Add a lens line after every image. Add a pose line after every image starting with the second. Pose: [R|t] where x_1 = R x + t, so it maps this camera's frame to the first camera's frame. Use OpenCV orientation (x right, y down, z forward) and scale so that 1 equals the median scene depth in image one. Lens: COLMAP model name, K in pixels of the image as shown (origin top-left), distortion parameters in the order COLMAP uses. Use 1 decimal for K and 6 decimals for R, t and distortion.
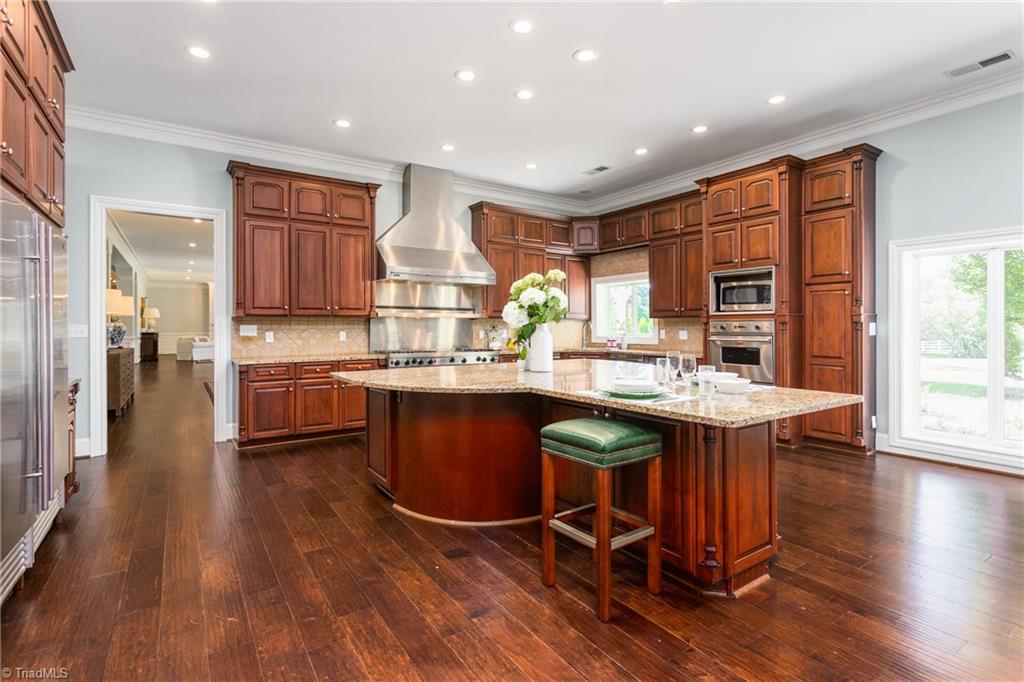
lens RADIAL K [[498.2, 0, 509.7], [0, 498.2, 326.7], [0, 0, 1]] dist [-0.000466, 0.000116]
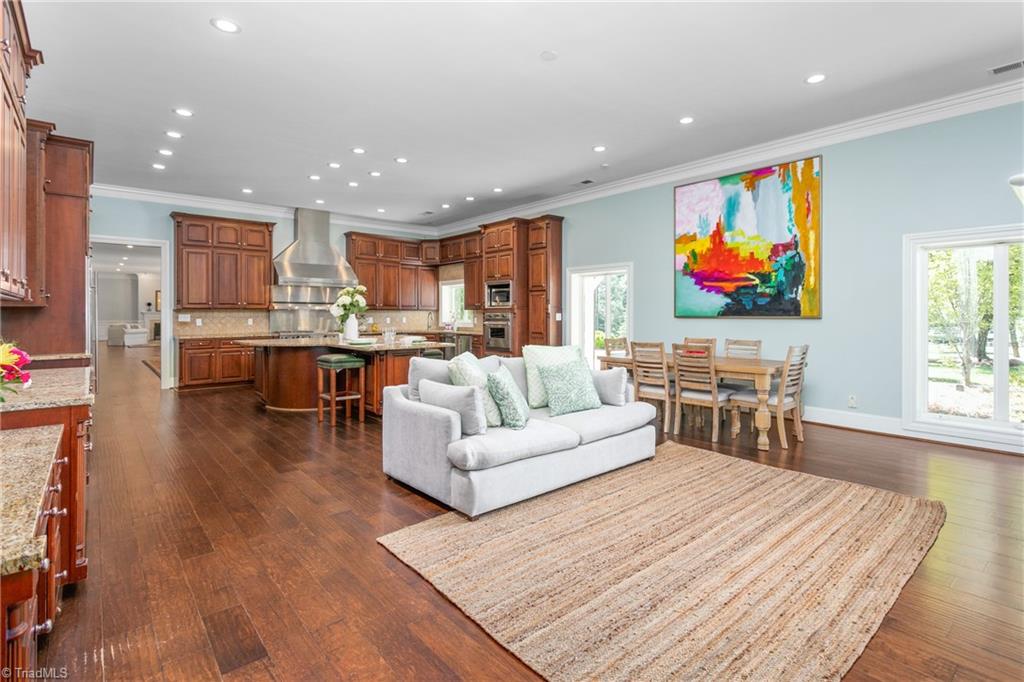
lens RADIAL K [[495.6, 0, 509.6], [0, 495.6, 313.3], [0, 0, 1]] dist [0.000189, 0.000134]
pose [[0.993759, 0.000312, 0.111550, 0.298456], [-0.000026, 0.999997, -0.002558, -0.003053], [-0.111551, 0.002539, 0.993755, -0.623898]]
